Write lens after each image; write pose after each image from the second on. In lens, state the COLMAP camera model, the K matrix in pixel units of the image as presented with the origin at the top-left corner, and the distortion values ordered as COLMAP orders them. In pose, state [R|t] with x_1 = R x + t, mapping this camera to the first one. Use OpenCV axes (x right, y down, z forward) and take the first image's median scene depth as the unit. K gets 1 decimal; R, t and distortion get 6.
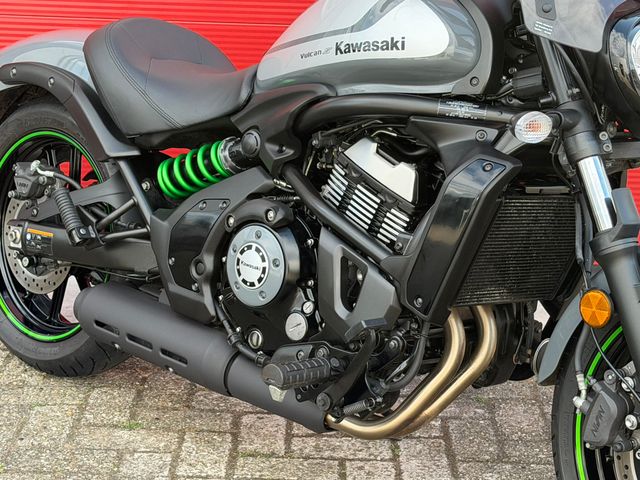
lens RADIAL K [[1441.7, 0, 318.2], [0, 1441.7, 251.1], [0, 0, 1]] dist [0.143294, 0.000000]
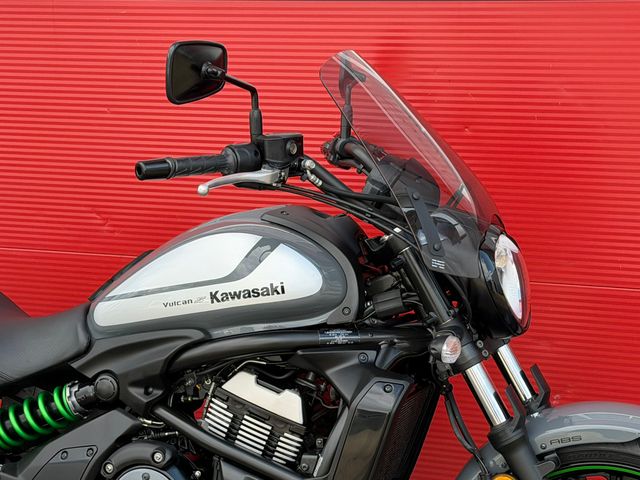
lens RADIAL K [[1441.7, 0, 317.0], [0, 1441.7, 256.7], [0, 0, 1]] dist [0.143294, 0.000000]
pose [[0.899604, -0.152032, 0.409389, -0.349635], [0.166604, 0.986024, 0.000072, -0.154429], [-0.403679, 0.068141, 0.912360, -0.025012]]
